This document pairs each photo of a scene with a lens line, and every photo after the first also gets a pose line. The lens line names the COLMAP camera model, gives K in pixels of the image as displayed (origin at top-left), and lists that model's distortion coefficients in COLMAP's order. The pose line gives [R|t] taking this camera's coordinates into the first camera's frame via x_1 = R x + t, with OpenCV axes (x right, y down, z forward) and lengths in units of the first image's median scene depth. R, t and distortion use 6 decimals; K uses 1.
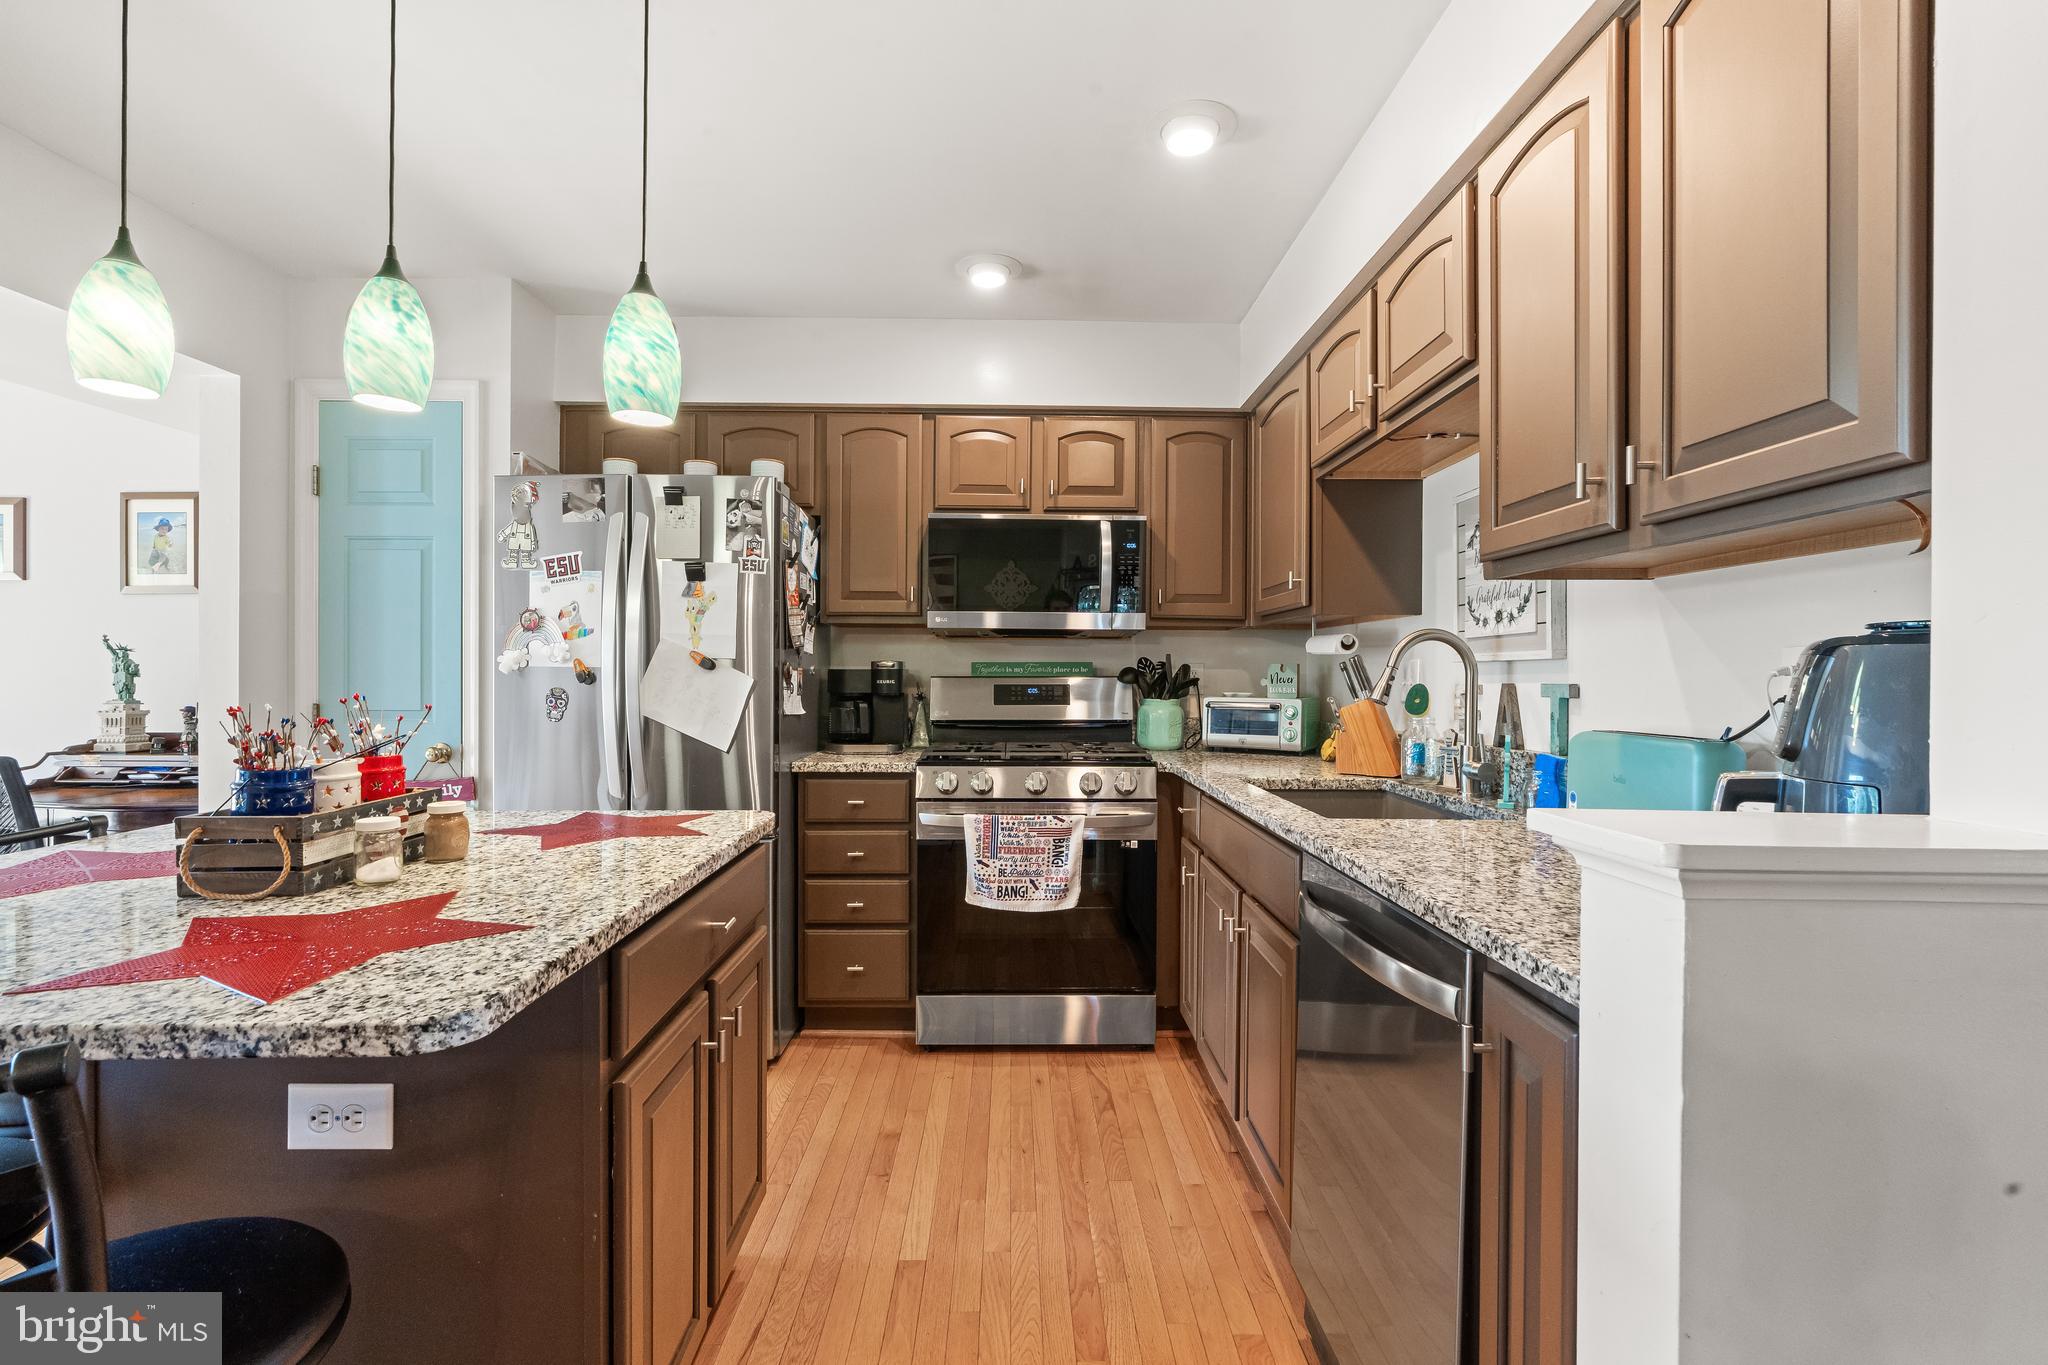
lens RADIAL K [[930.9, 0, 1024.0], [0, 930.9, 682.5], [0, 0, 1]] dist [-0.004691, 0.000564]
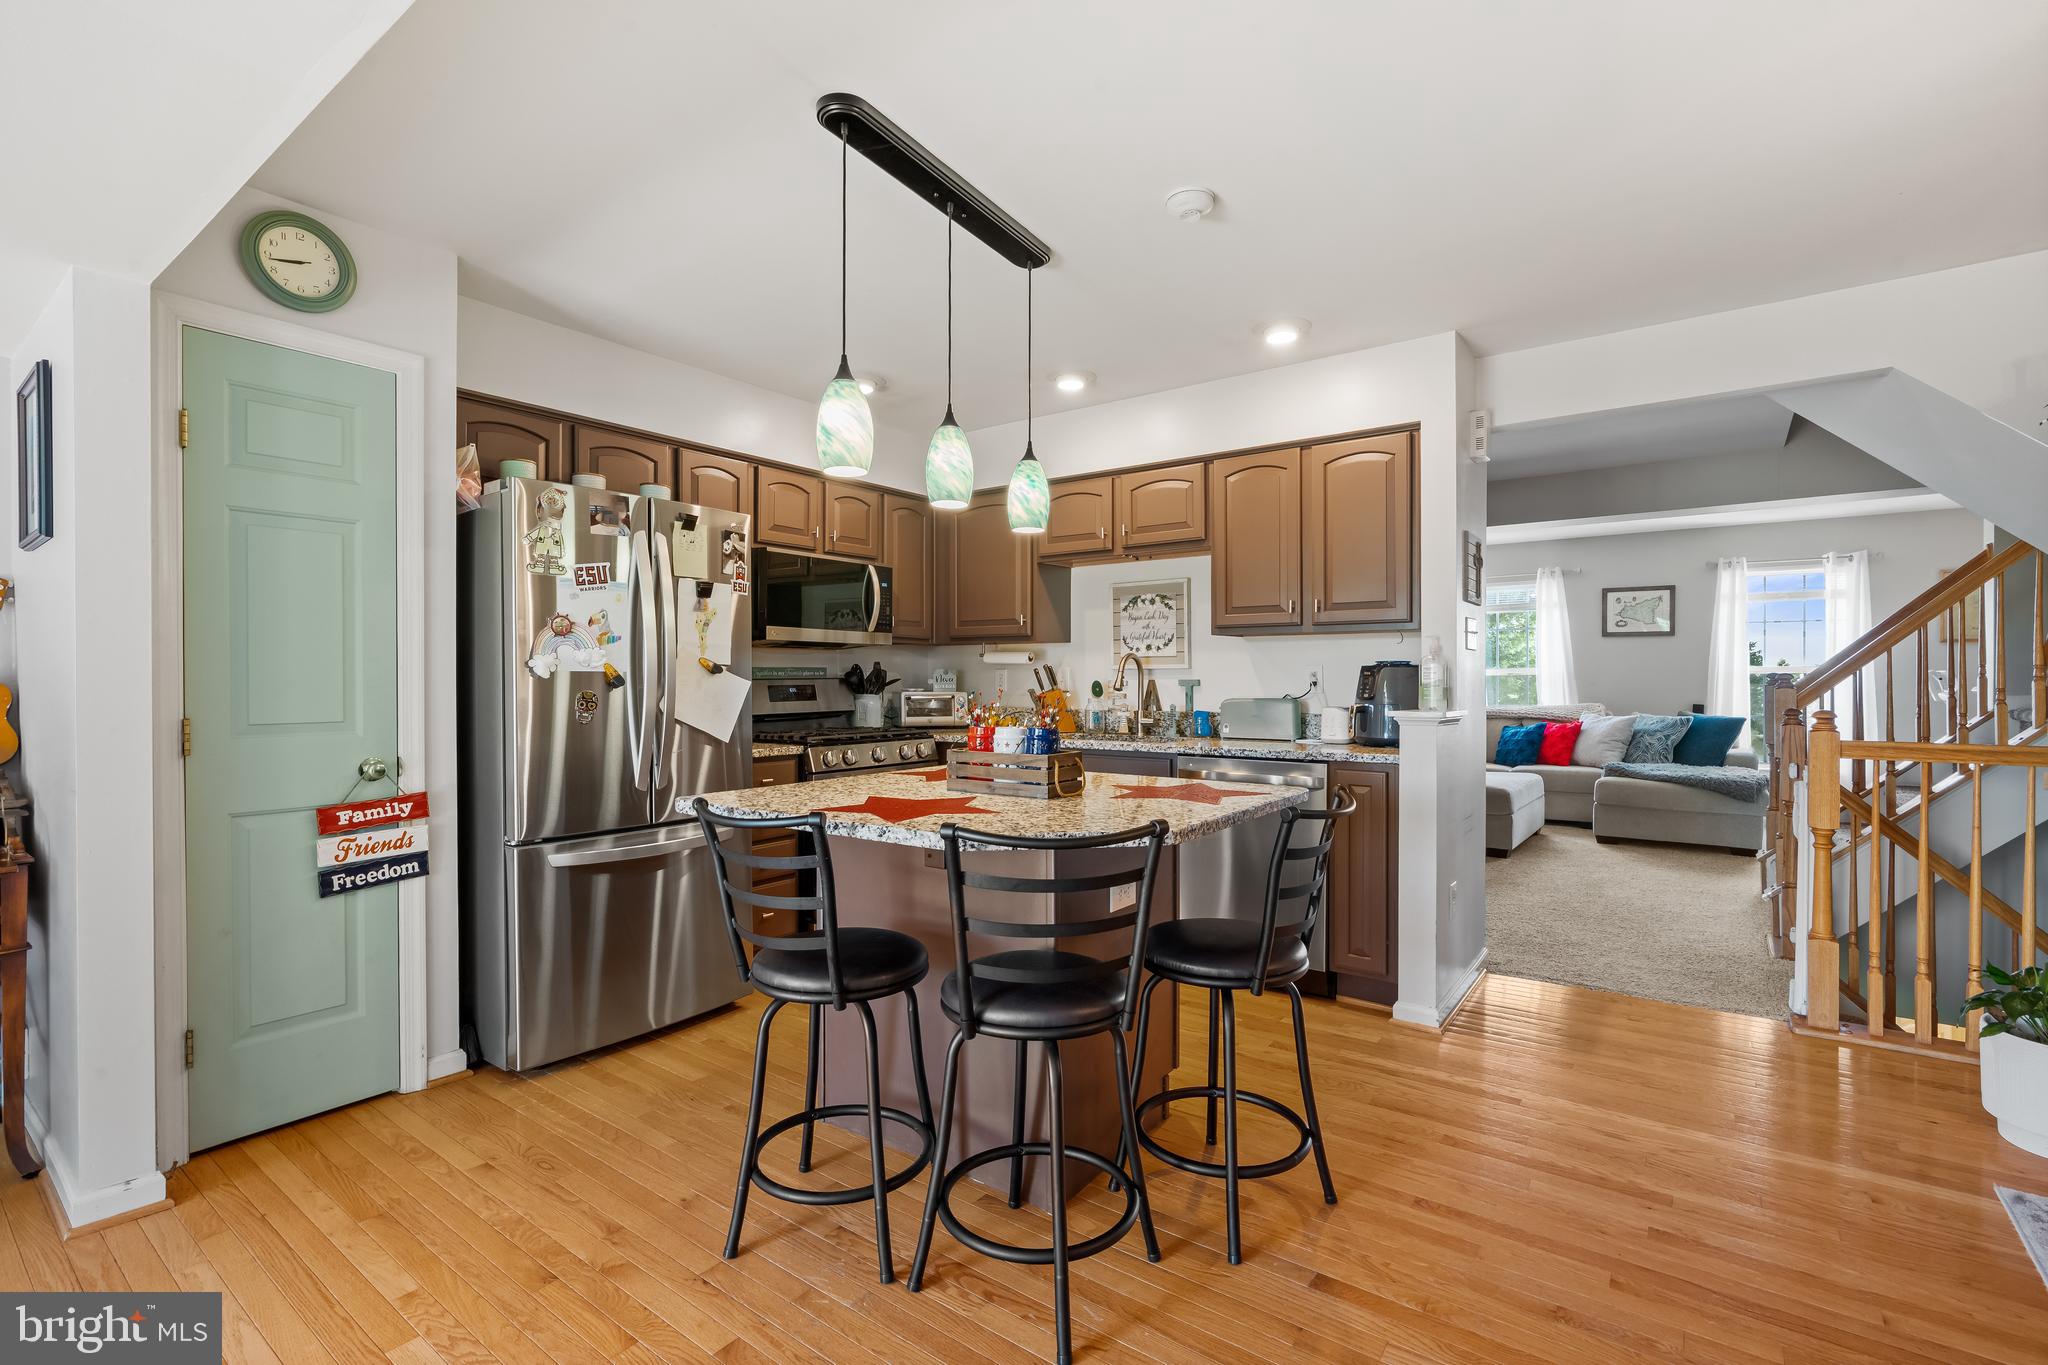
lens RADIAL K [[930.9, 0, 1024.0], [0, 930.9, 682.5], [0, 0, 1]] dist [-0.004691, 0.000564]
pose [[0.607502, -0.009200, 0.794265, -1.032654], [0.009870, 0.999943, 0.004032, -0.003764], [-0.794257, 0.005390, 0.607558, -0.022651]]
